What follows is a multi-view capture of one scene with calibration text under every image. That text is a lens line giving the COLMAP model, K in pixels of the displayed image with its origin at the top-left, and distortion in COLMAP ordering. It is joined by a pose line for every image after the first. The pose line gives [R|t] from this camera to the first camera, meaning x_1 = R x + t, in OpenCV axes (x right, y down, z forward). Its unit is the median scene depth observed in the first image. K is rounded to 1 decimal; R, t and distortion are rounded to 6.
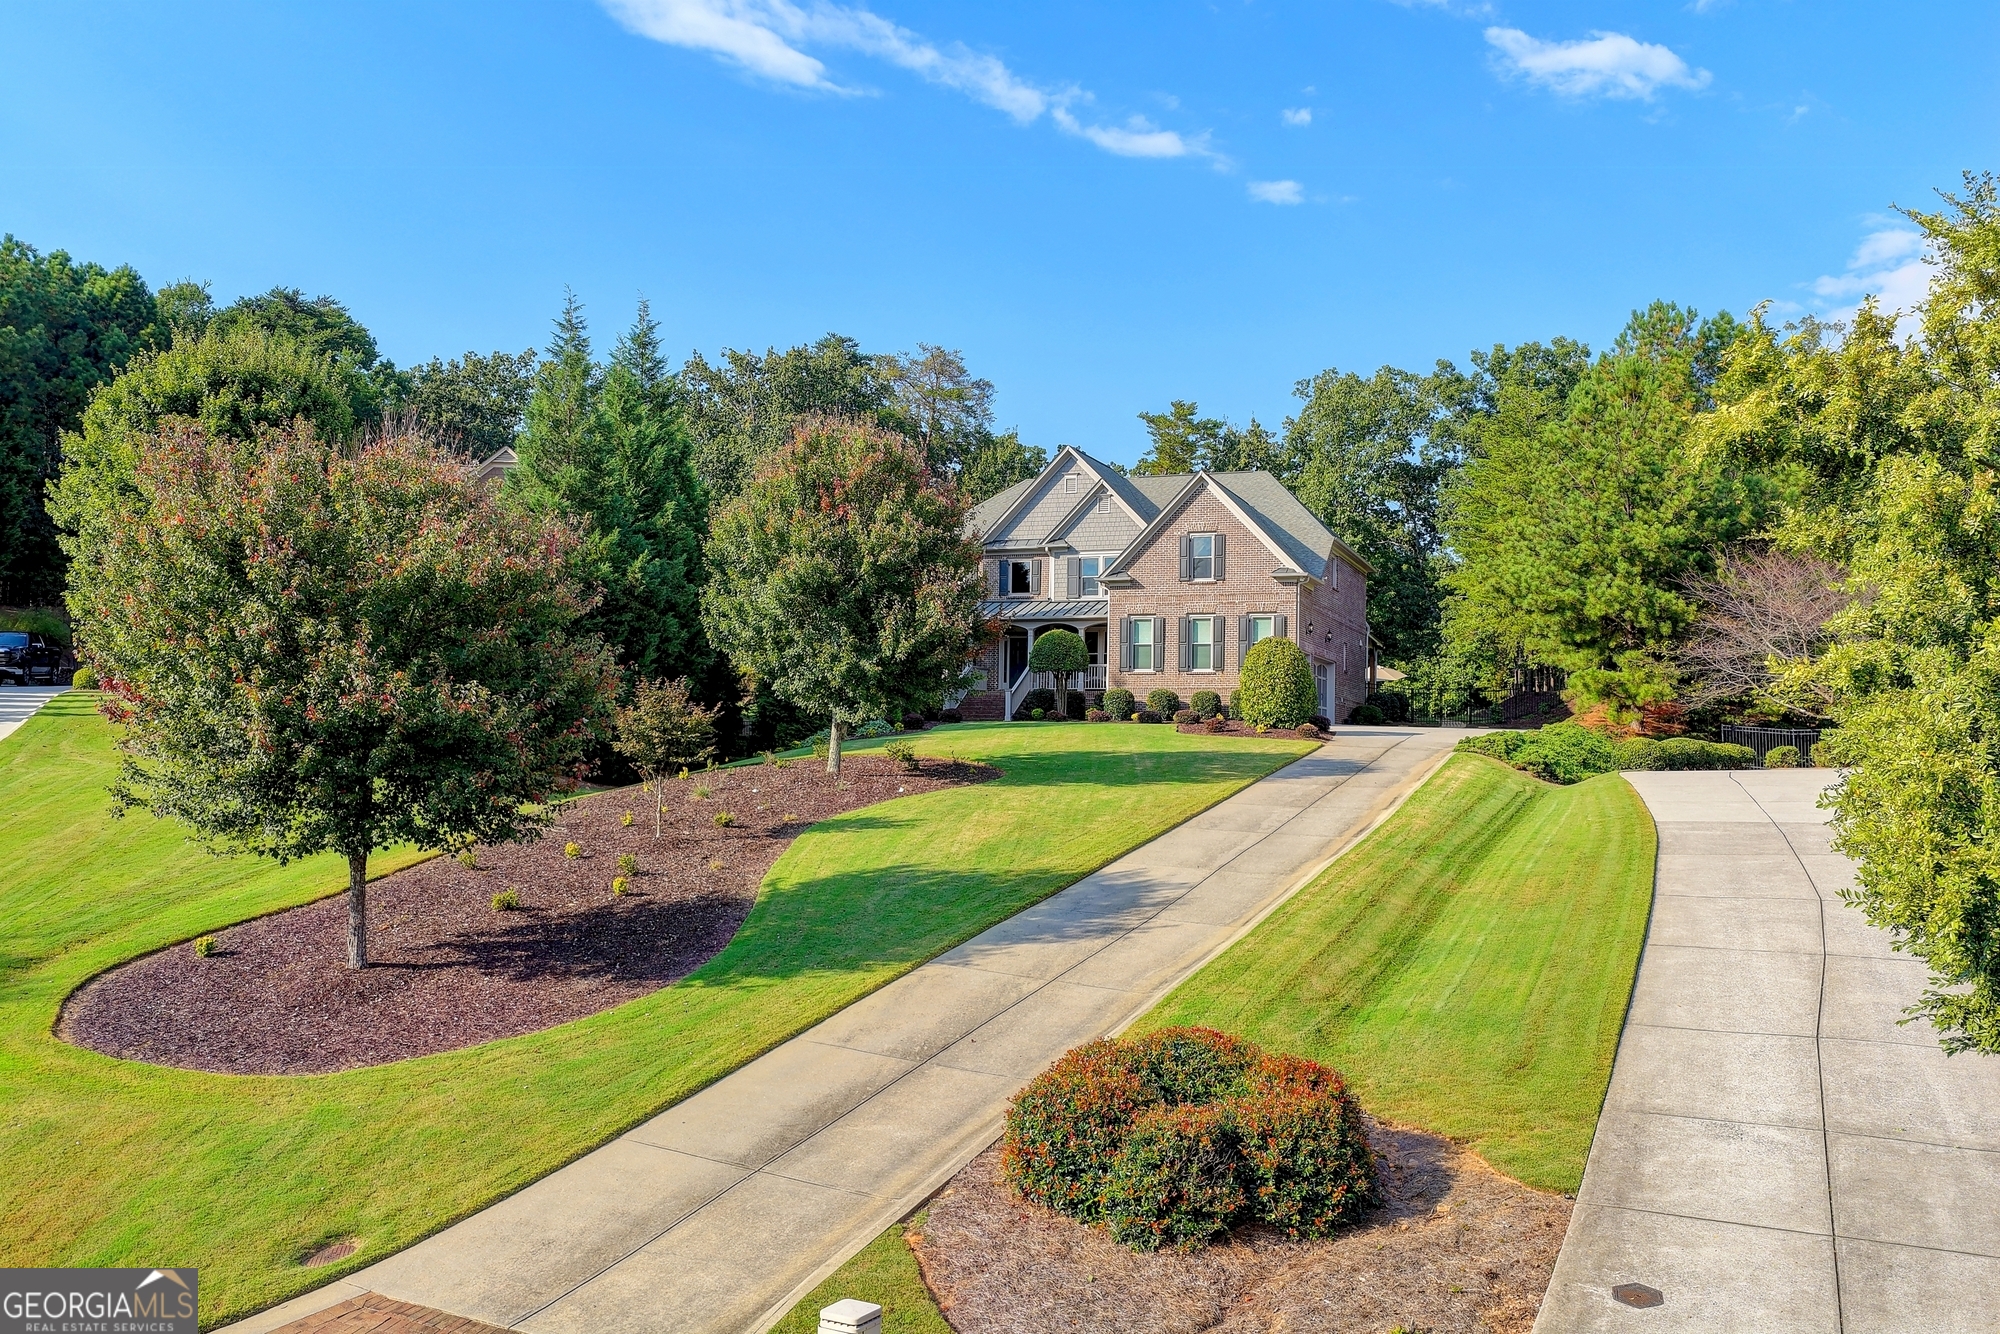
lens RADIAL K [[1635.4, 0, 1000.0], [0, 1635.4, 667.0], [0, 0, 1]] dist [-0.003434, -0.010668]
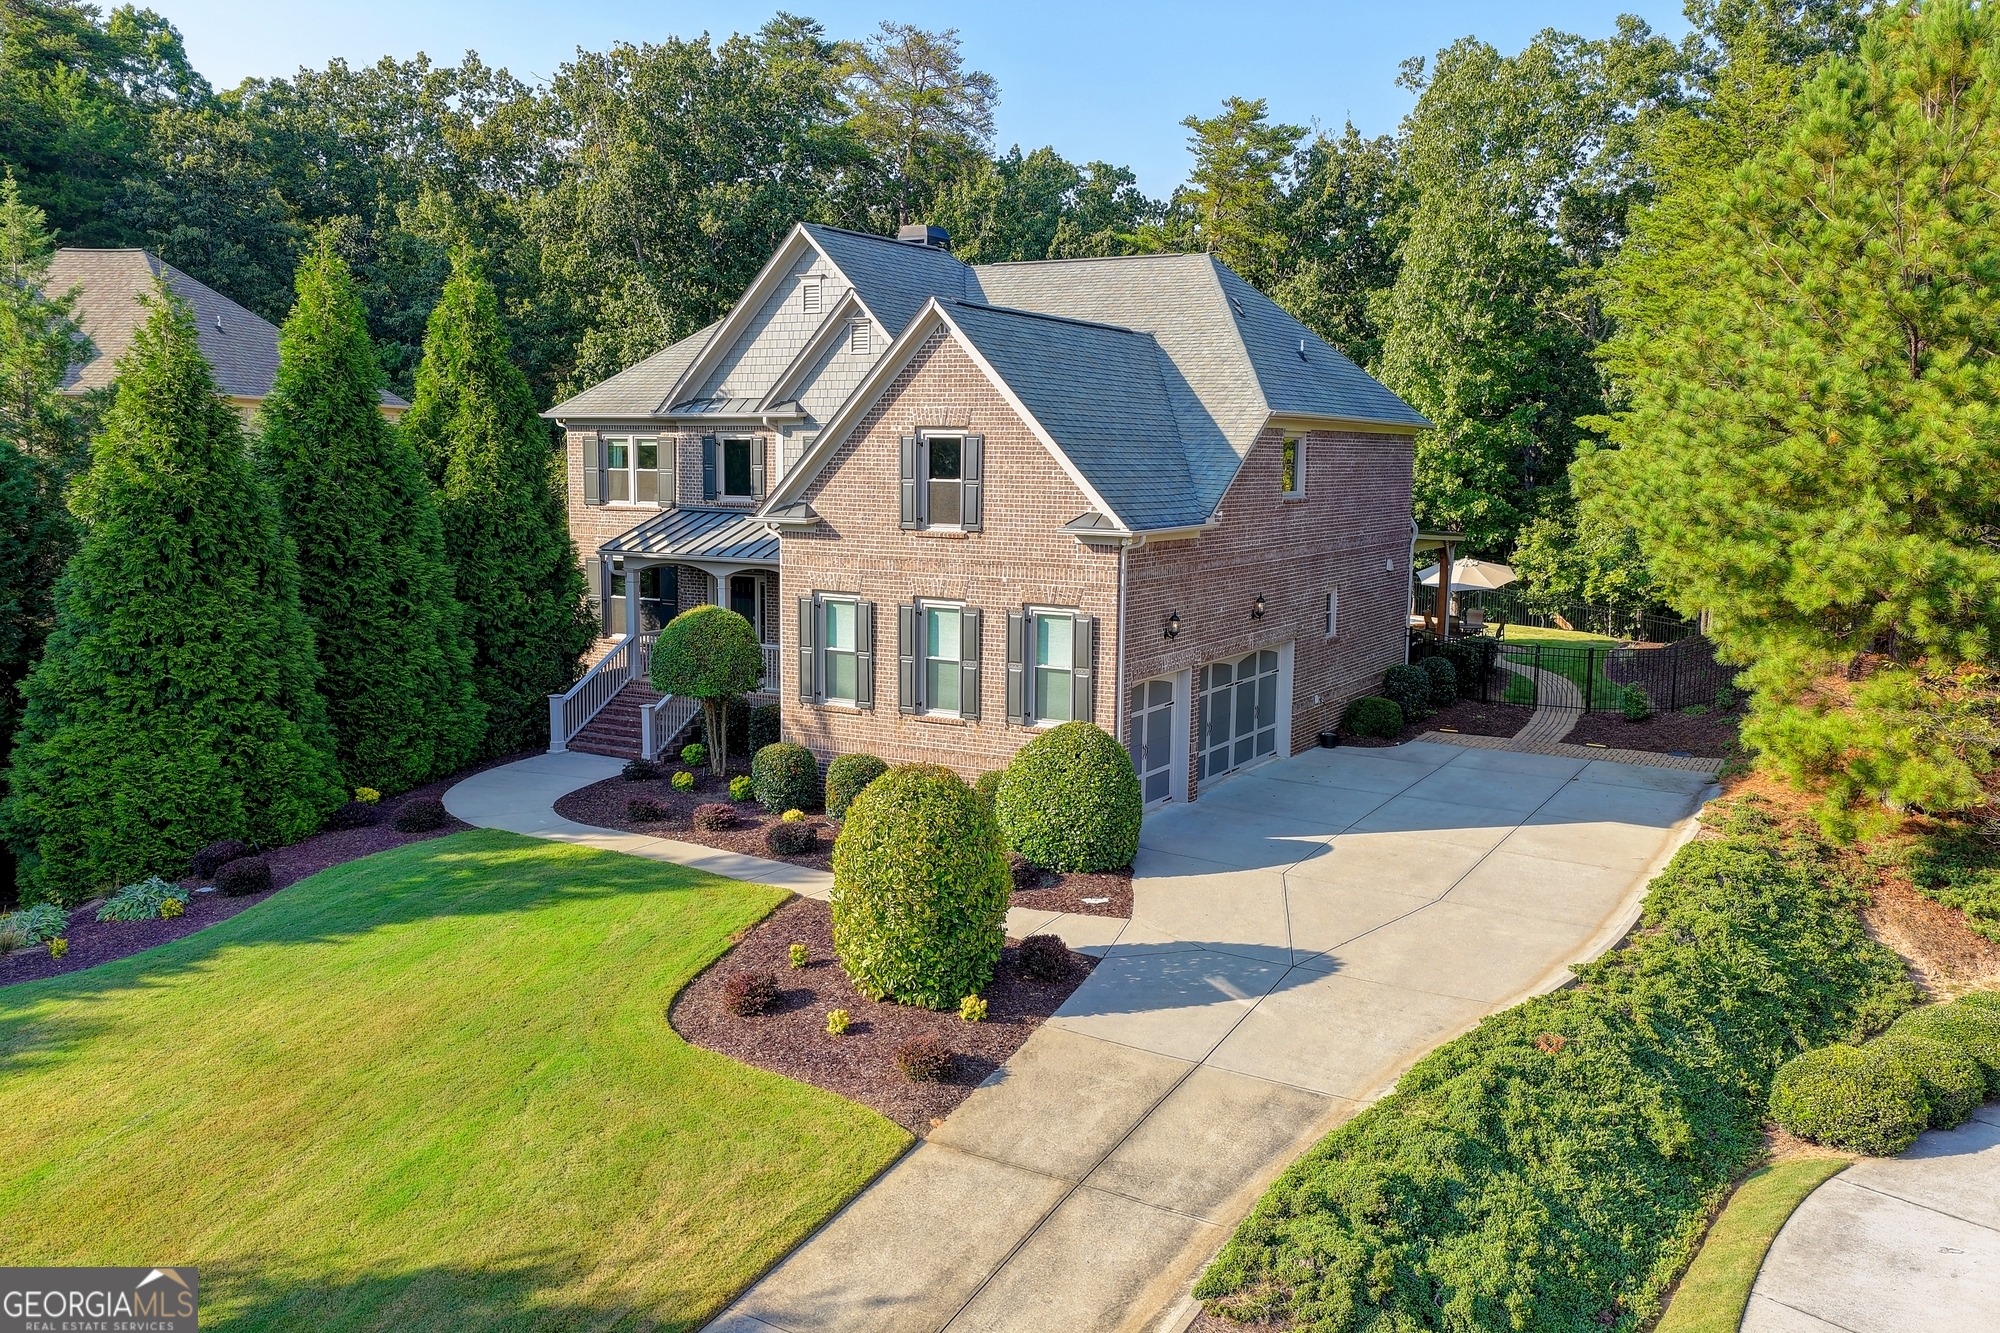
lens RADIAL K [[1635.4, 0, 1000.0], [0, 1635.4, 666.5], [0, 0, 1]] dist [-0.003434, -0.010668]
pose [[0.986626, 0.017211, -0.162087, 0.211580], [0.012665, 0.983309, 0.181502, -0.096980], [0.162506, -0.181128, 0.969941, 0.509022]]
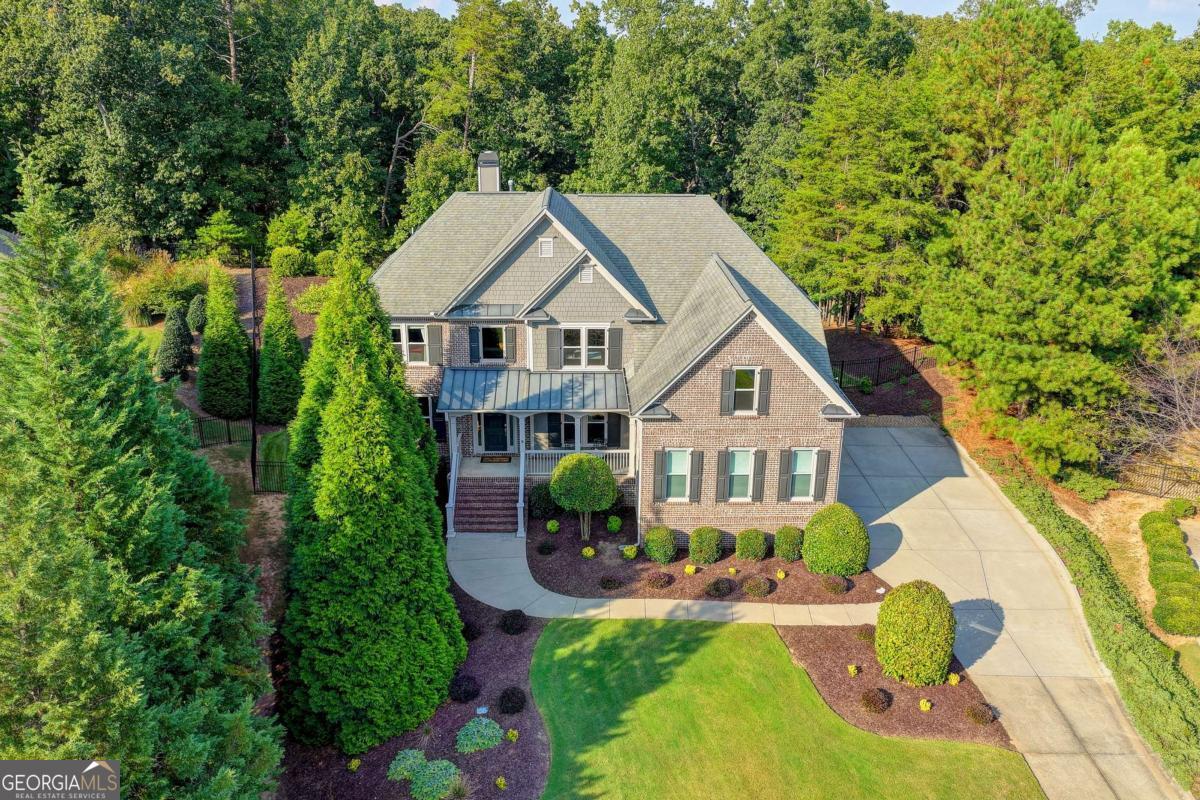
lens RADIAL K [[954.0, 0, 600.0], [0, 954.0, 400.0], [0, 0, 1]] dist [-0.023528, 0.013126]
pose [[0.926960, -0.136036, 0.349627, -0.140118], [-0.011504, 0.921197, 0.388927, -0.264402], [-0.374983, -0.364542, 0.852348, 0.543729]]
